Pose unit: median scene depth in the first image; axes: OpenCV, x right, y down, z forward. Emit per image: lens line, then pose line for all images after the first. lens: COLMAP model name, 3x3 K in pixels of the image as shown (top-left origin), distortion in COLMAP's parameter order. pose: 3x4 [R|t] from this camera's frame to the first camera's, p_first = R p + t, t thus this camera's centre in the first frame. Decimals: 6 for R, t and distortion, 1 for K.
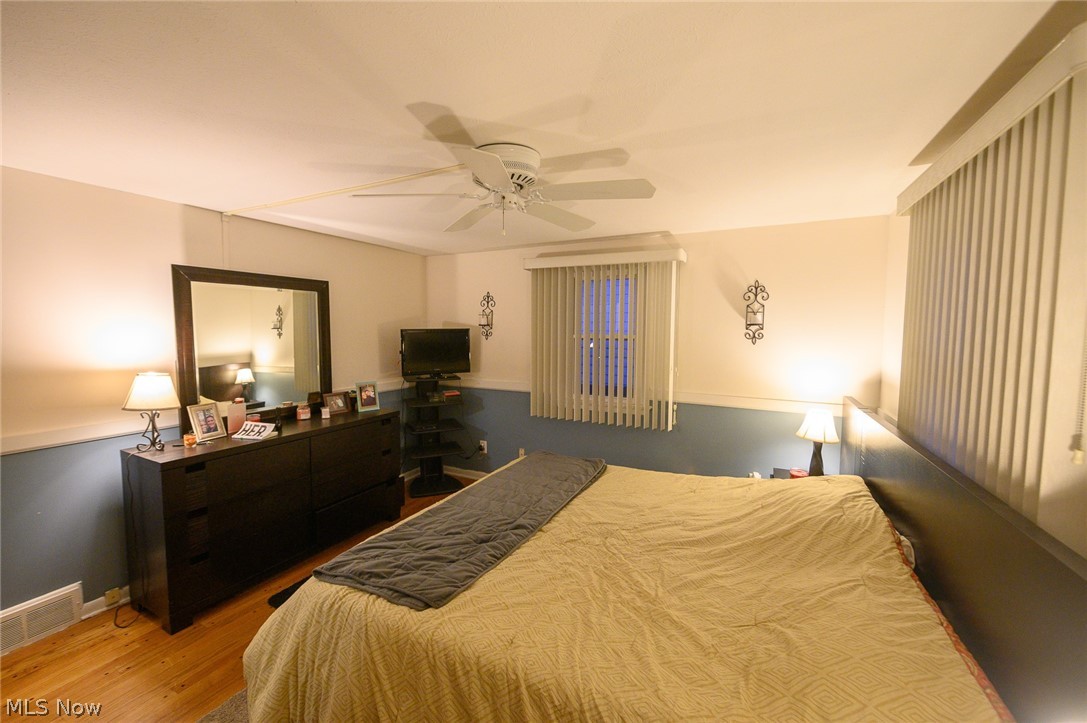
lens RADIAL K [[436.3, 0, 531.2], [0, 436.3, 358.9], [0, 0, 1]] dist [-0.000530, -0.000054]
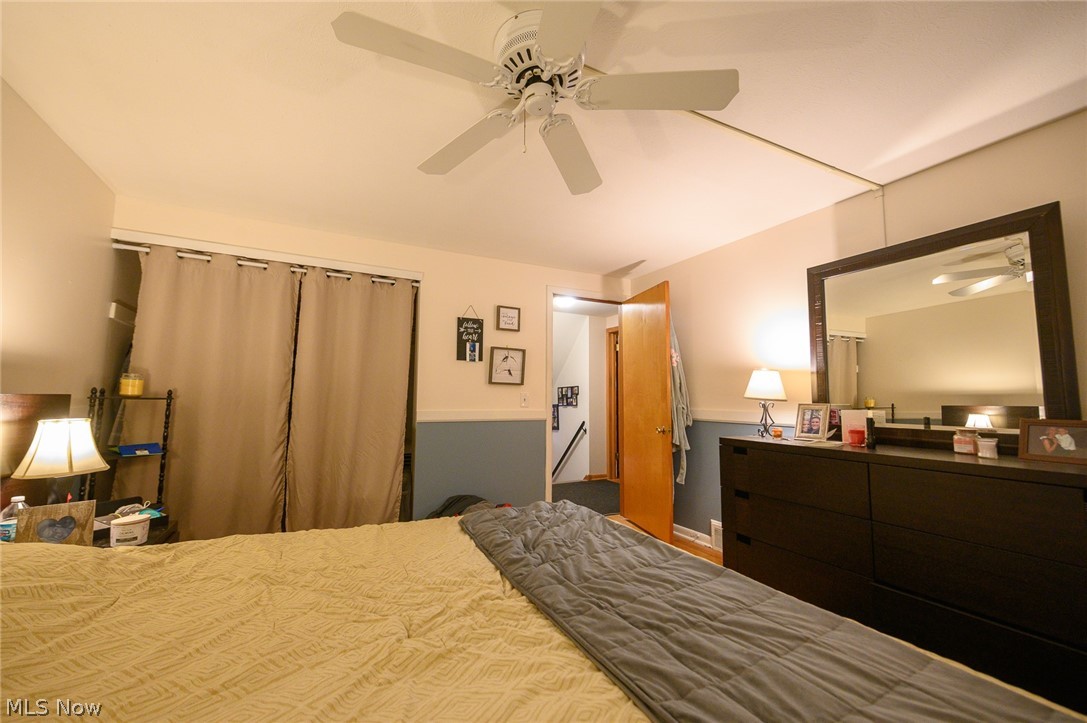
lens RADIAL K [[436.3, 0, 531.2], [0, 436.3, 358.9], [0, 0, 1]] dist [-0.000530, -0.000054]
pose [[-0.591793, -0.080142, -0.802096, 0.378235], [-0.068092, 0.996459, -0.049323, 0.093557], [0.803209, 0.025427, -0.595155, 1.048623]]
